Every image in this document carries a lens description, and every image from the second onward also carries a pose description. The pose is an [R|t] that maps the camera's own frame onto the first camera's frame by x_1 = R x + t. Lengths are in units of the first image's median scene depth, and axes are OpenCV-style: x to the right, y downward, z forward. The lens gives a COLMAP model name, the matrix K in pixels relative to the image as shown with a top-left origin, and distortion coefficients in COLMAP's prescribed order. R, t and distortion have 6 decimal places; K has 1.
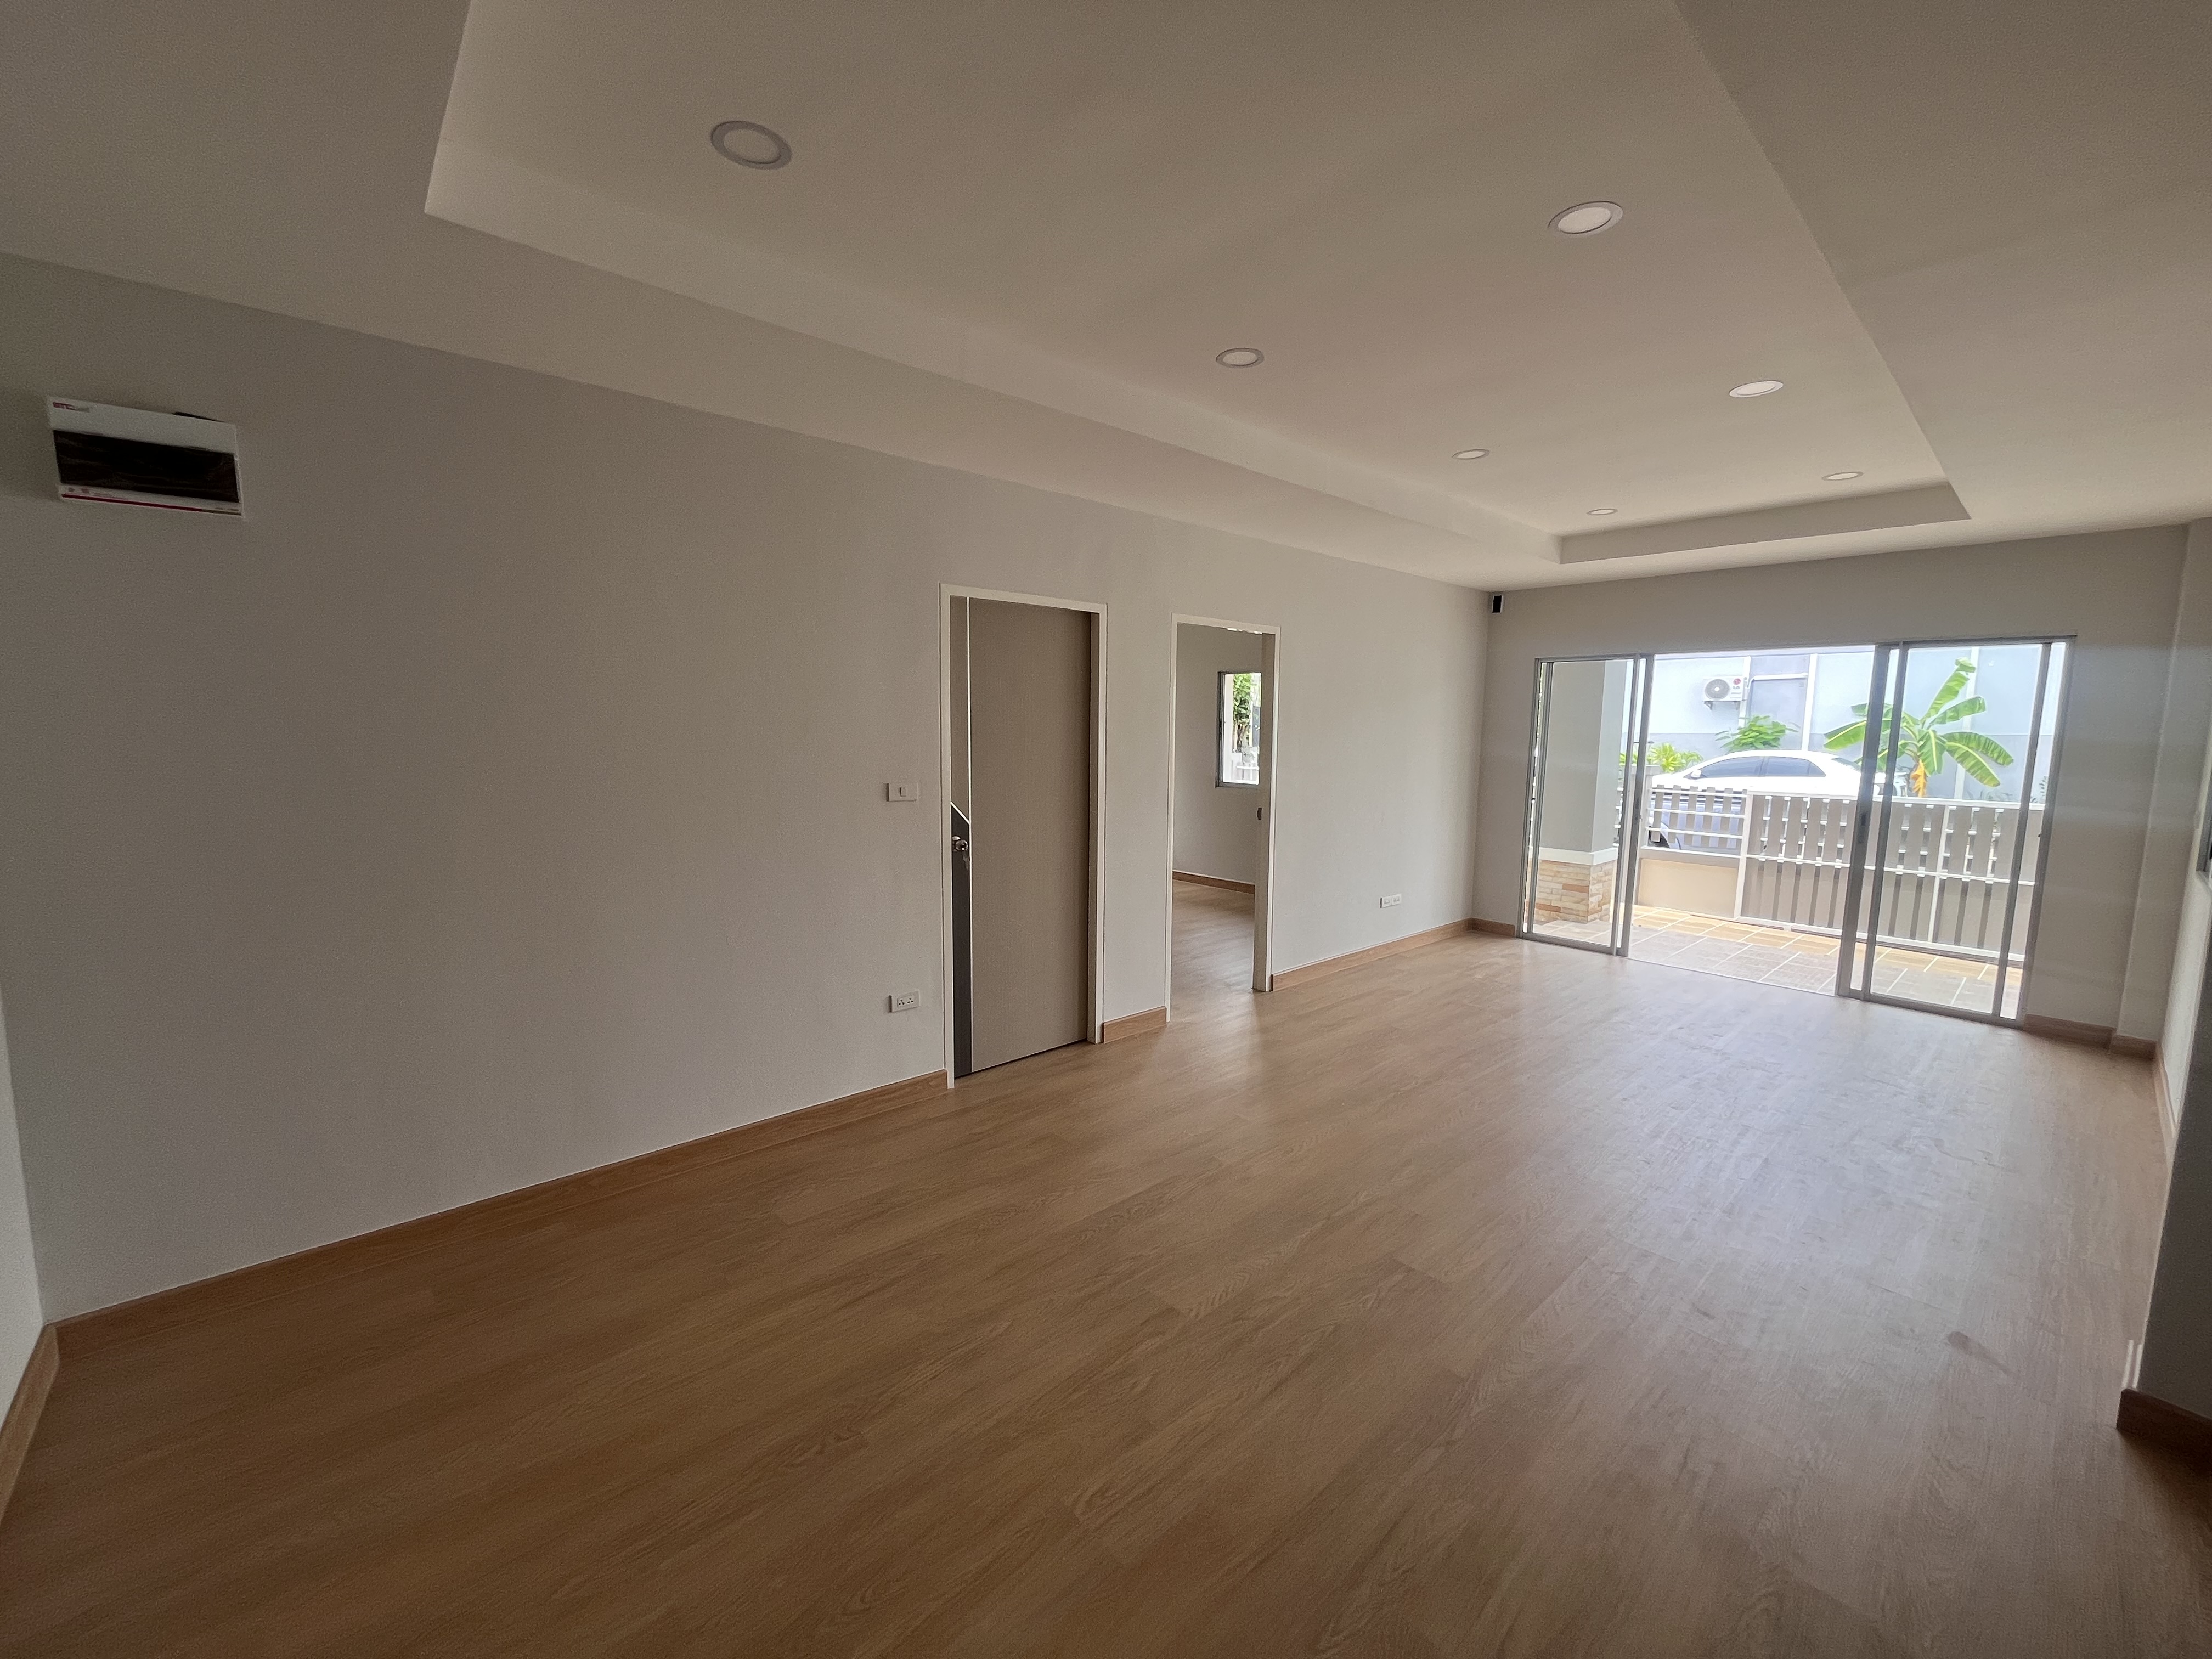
lens RADIAL K [[892.8, 0, 1110.0], [0, 892.8, 834.0], [0, 0, 1]] dist [-0.001074, -0.000194]
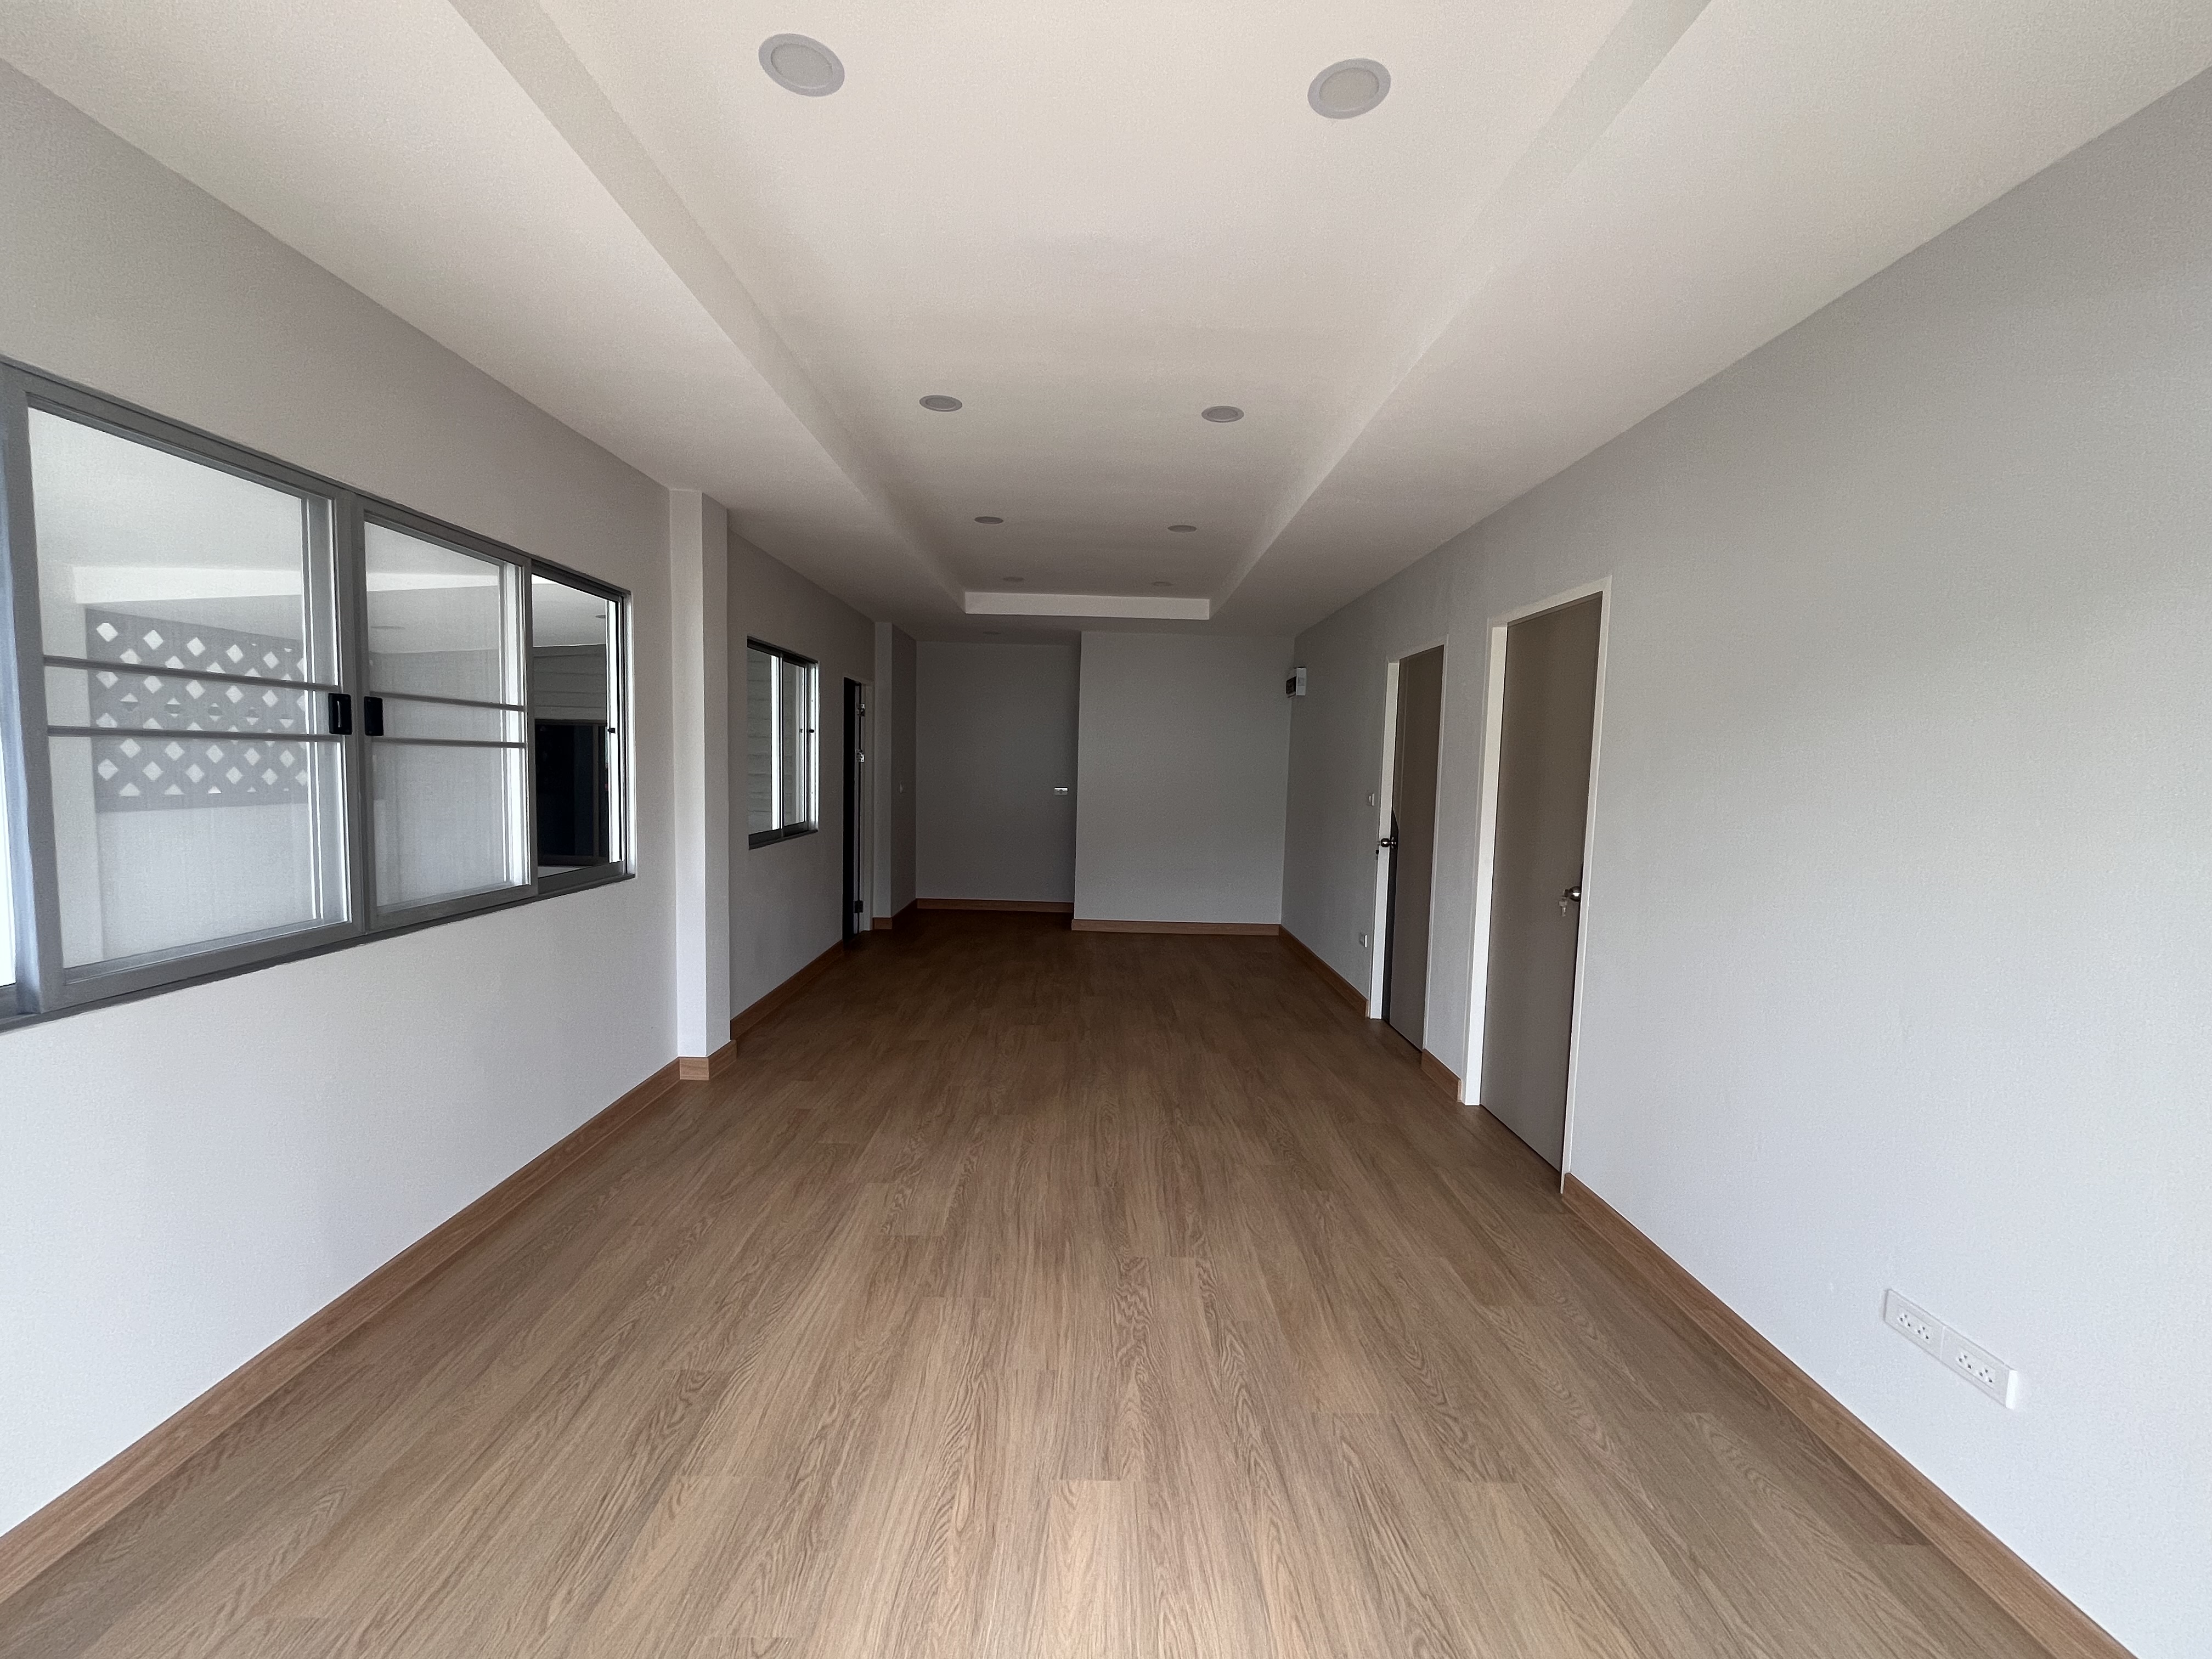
lens RADIAL K [[892.8, 0, 1110.0], [0, 892.8, 834.0], [0, 0, 1]] dist [-0.001074, -0.000194]
pose [[-0.655898, 0.034142, -0.754077, 0.953780], [-0.120131, 0.981523, 0.148930, -0.129383], [0.745229, 0.188271, -0.639678, 1.304881]]
